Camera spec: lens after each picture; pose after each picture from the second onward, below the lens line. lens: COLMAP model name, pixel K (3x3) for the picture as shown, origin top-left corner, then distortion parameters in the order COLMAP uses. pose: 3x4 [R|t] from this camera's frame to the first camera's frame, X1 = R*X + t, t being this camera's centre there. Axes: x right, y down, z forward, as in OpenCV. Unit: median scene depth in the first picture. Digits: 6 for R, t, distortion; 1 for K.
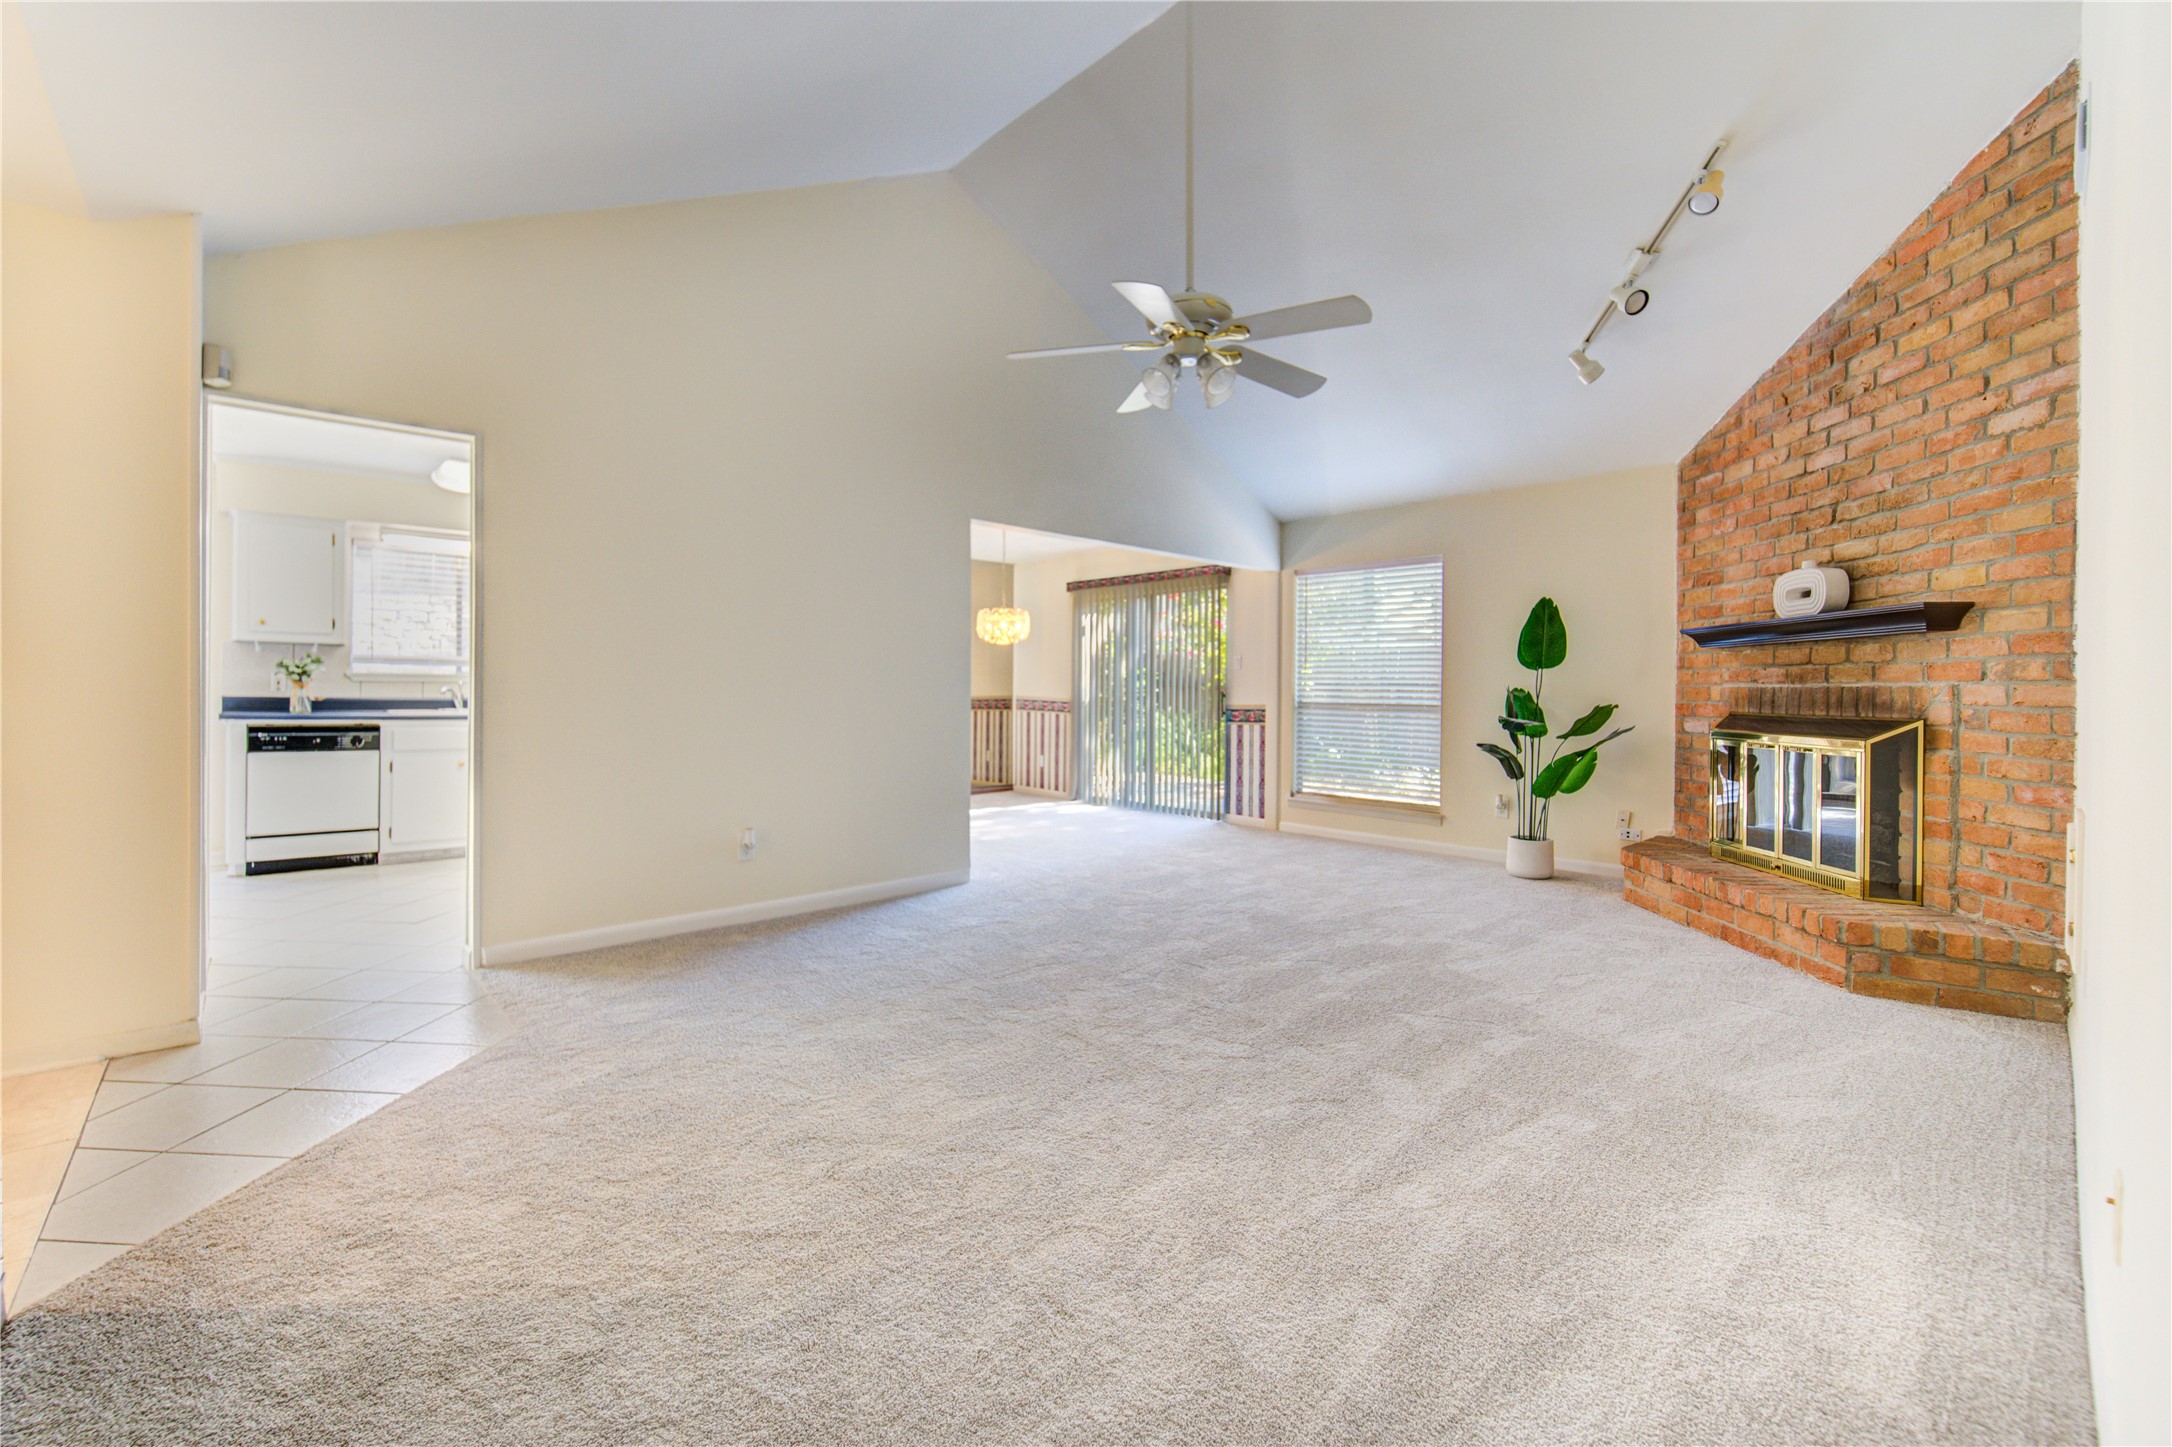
lens RADIAL K [[887.8, 0, 1069.7], [0, 887.8, 682.0], [0, 0, 1]] dist [-0.007969, -0.000570]
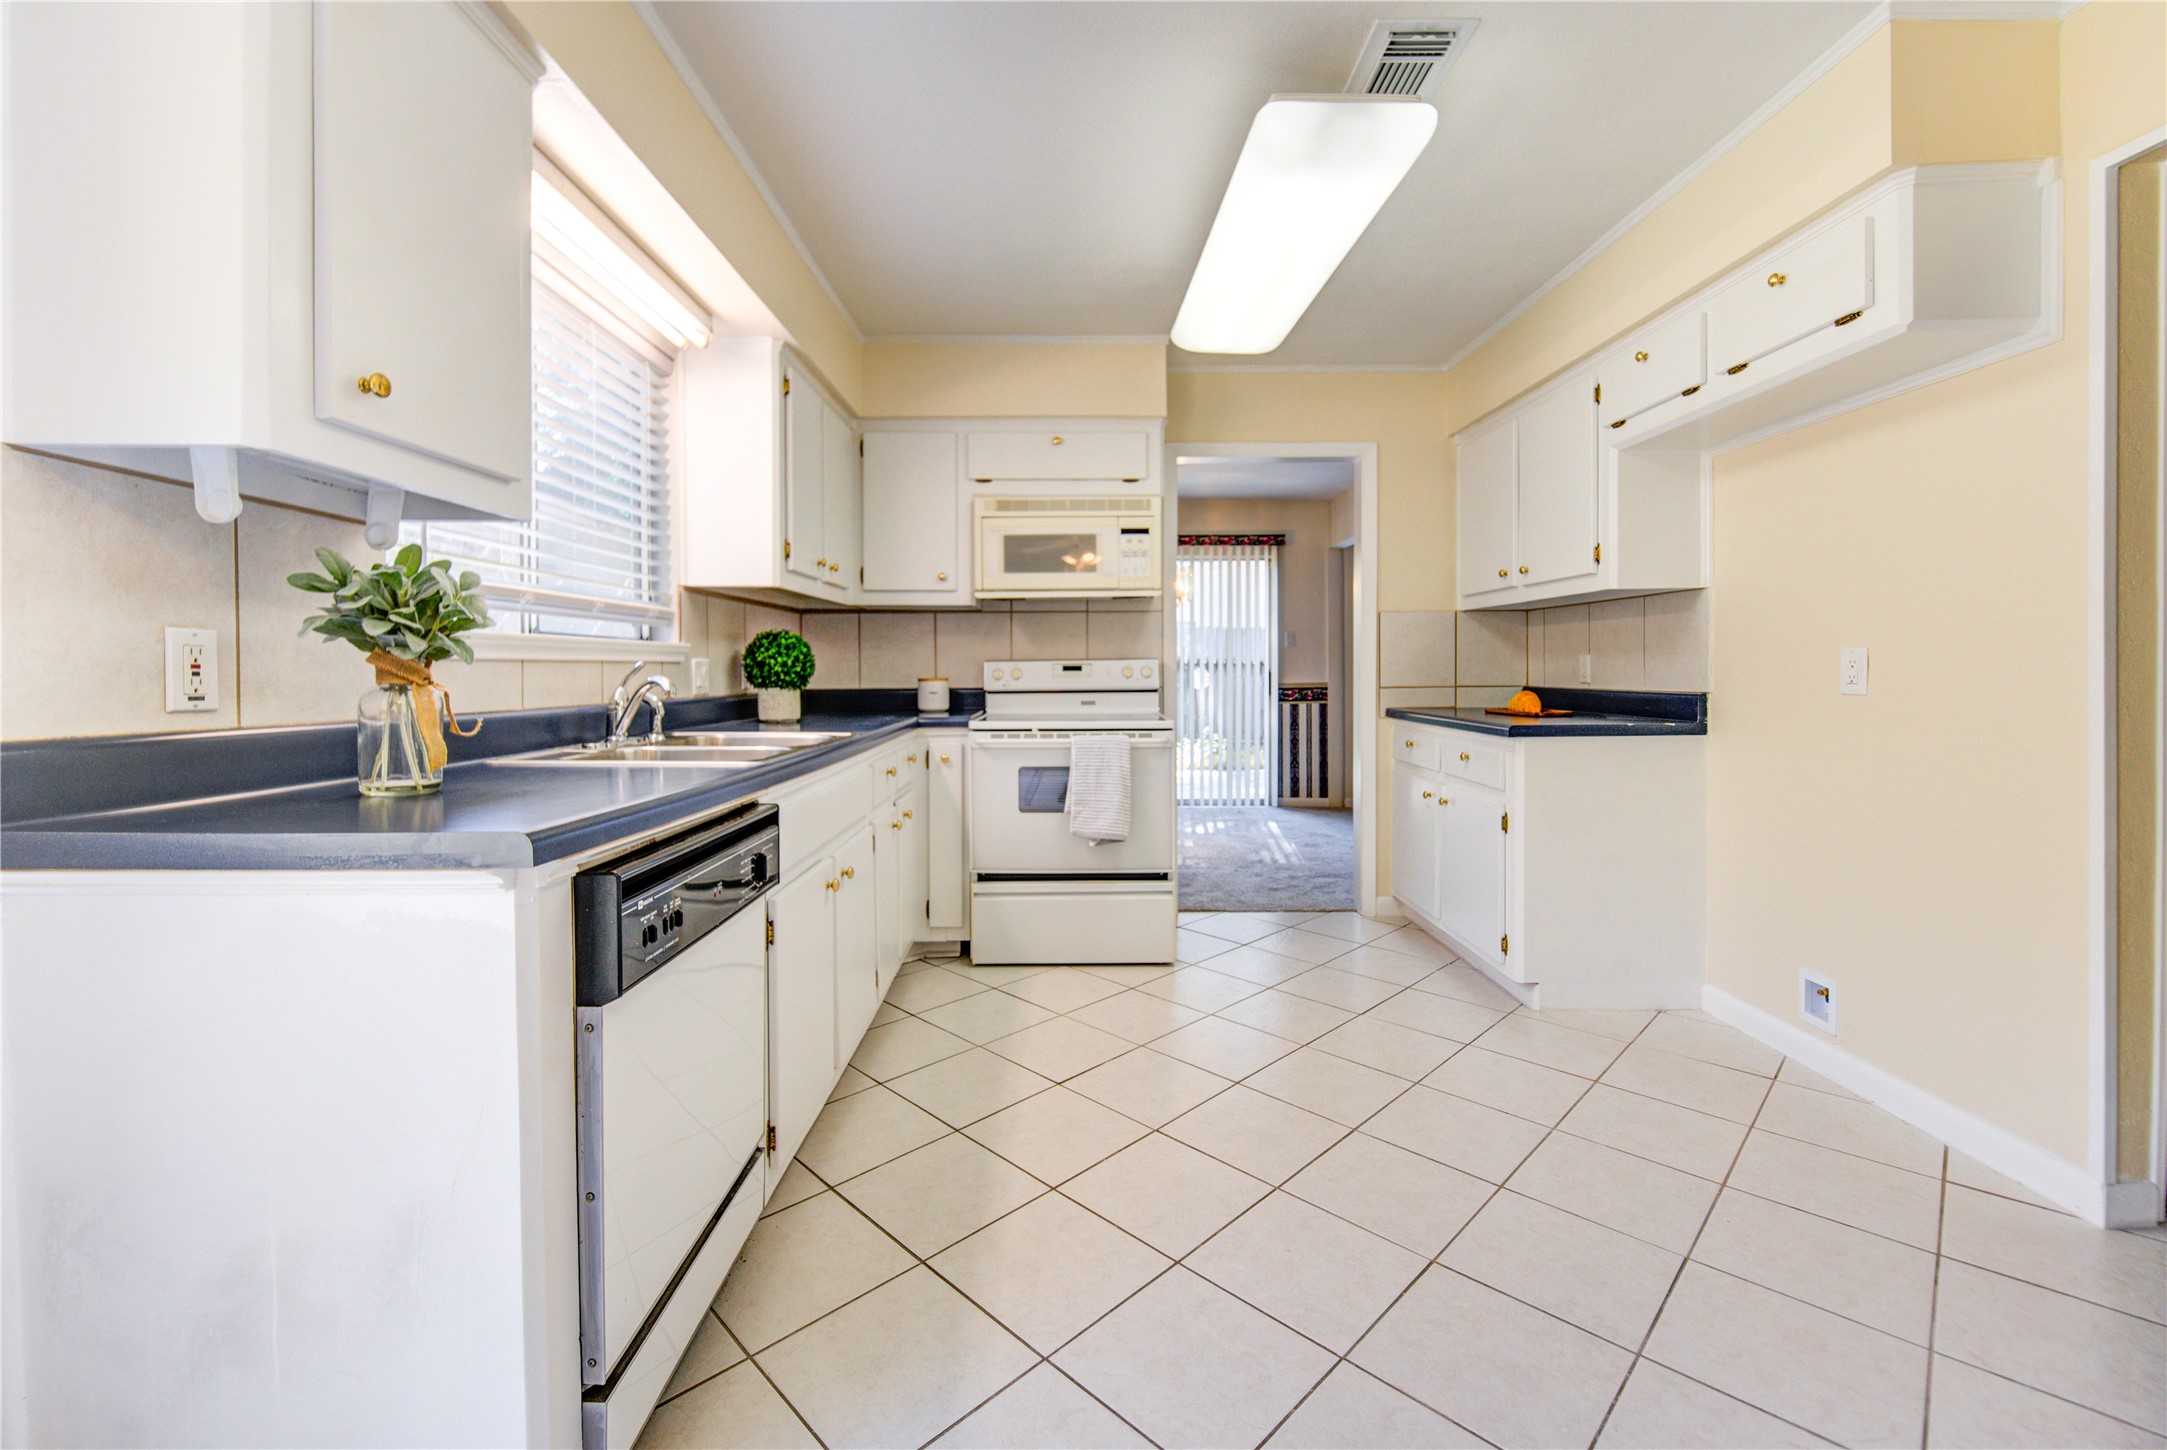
lens RADIAL K [[885.8, 0, 1067.2], [0, 885.8, 683.6], [0, 0, 1]] dist [-0.007969, -0.000570]
pose [[0.683187, -0.021042, 0.729940, -0.916268], [0.000420, 0.999596, 0.028422, -0.001528], [-0.730243, -0.019112, 0.682920, 0.705986]]
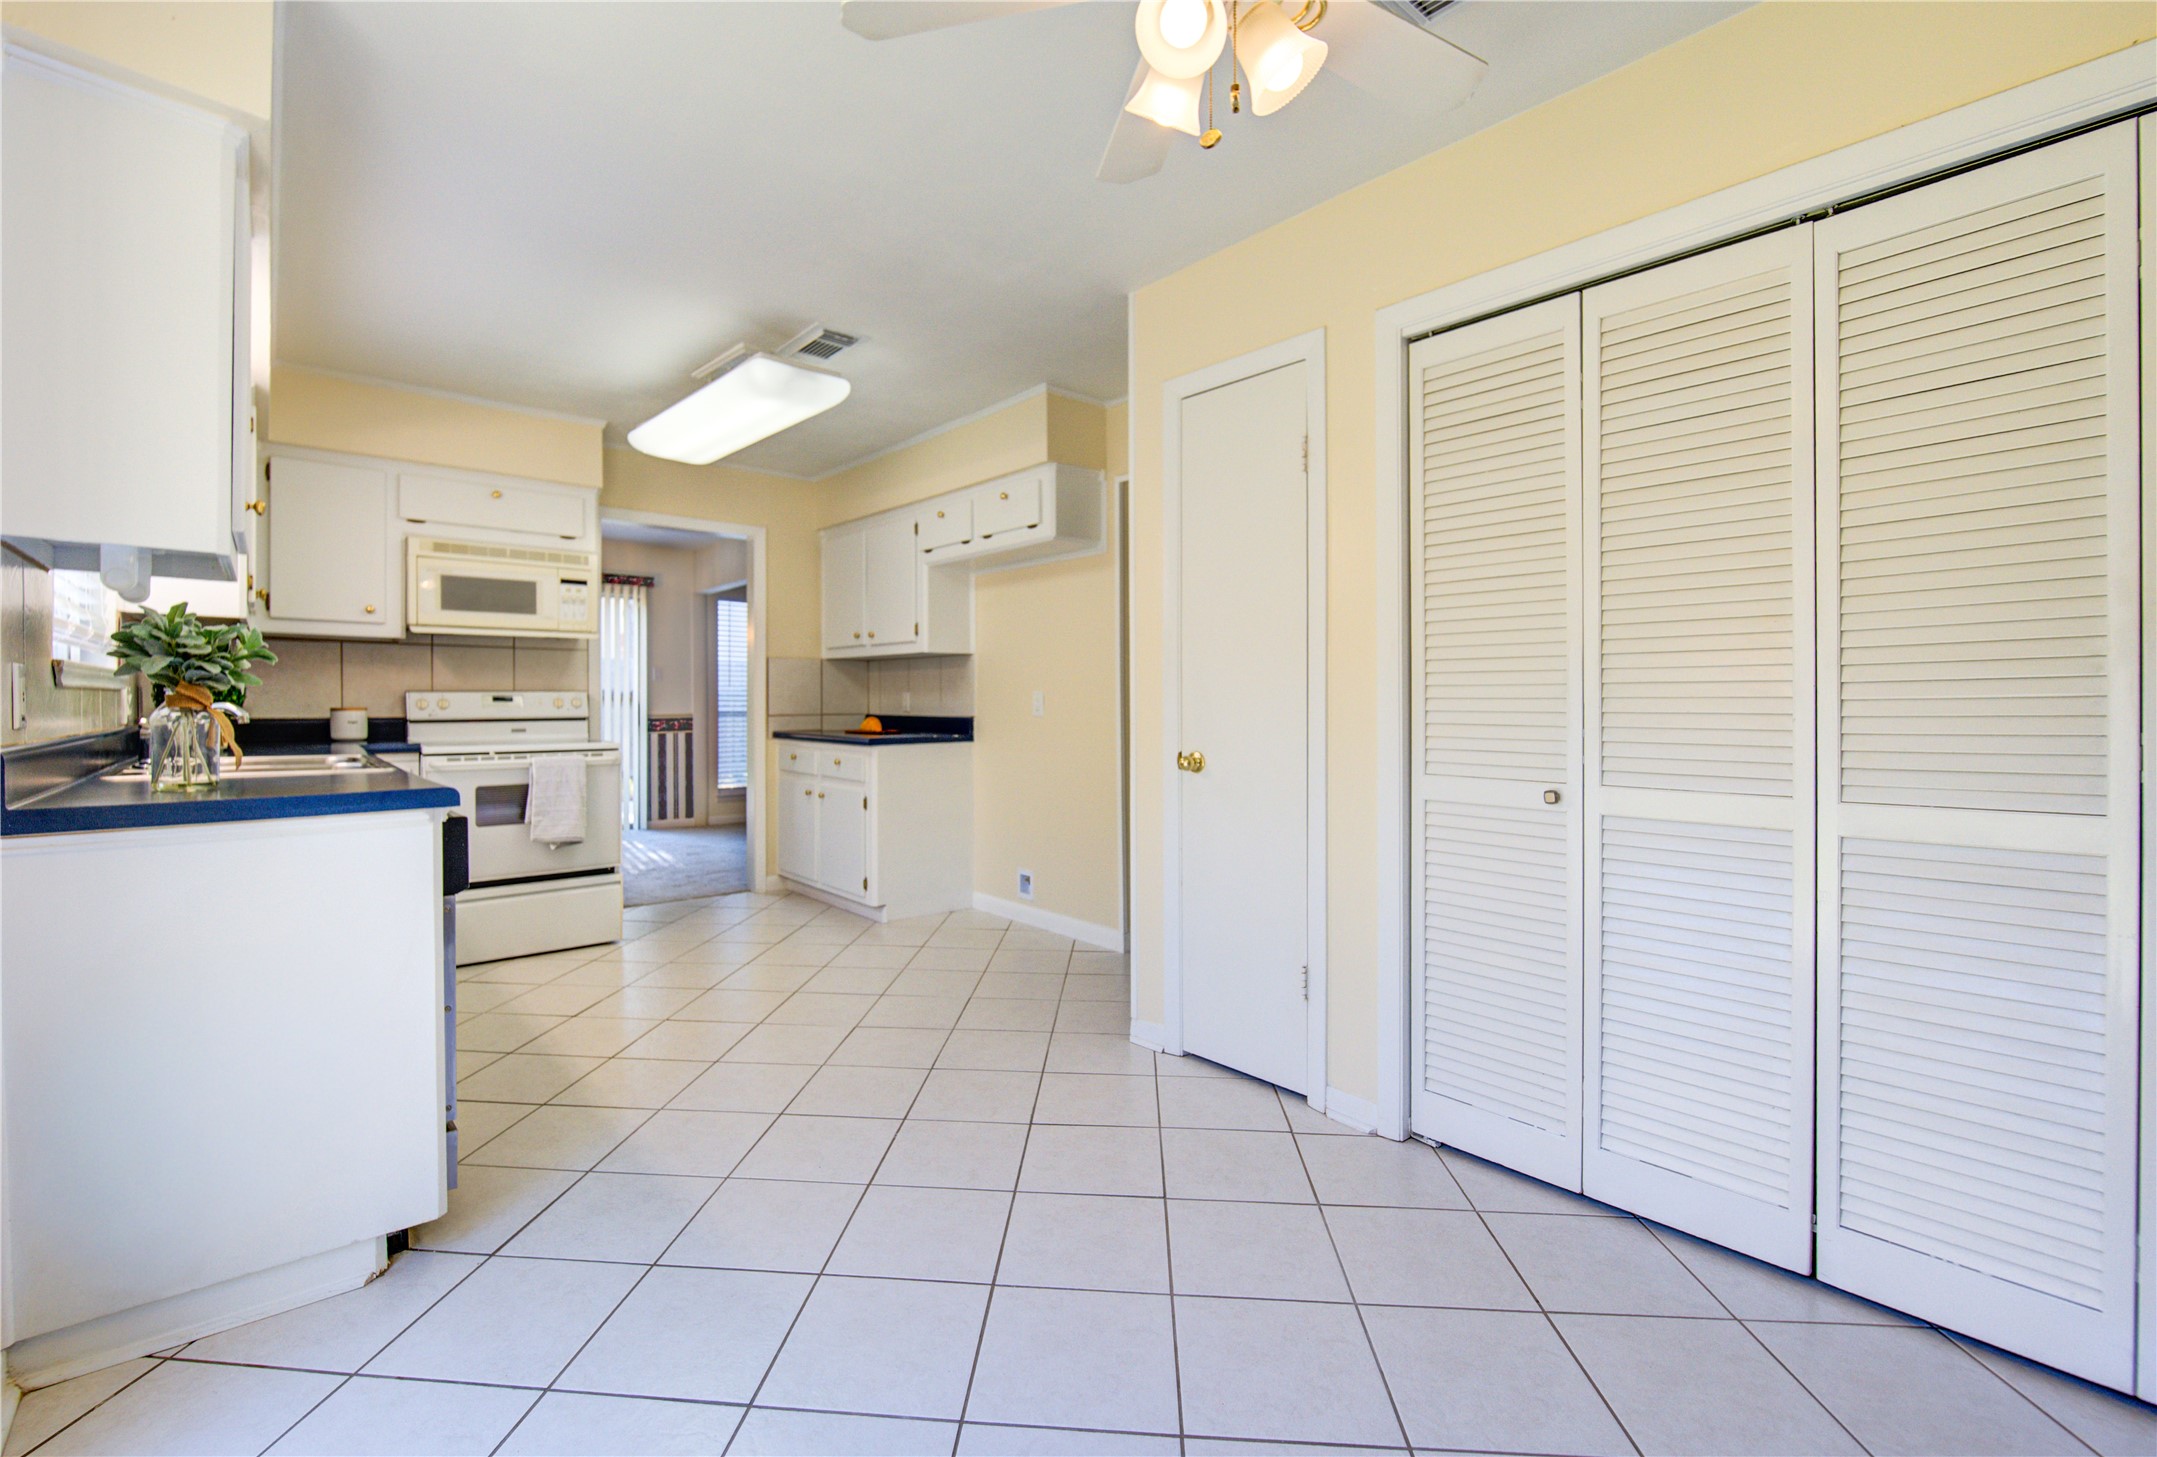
lens RADIAL K [[922.2, 0, 1044.8], [0, 922.2, 709.0], [0, 0, 1]] dist [-0.000805, -0.000140]
pose [[0.043627, -0.013627, 0.998955, -1.181863], [-0.012743, 0.999818, 0.014195, -0.002485], [-0.998967, -0.013349, 0.043446, 0.676353]]
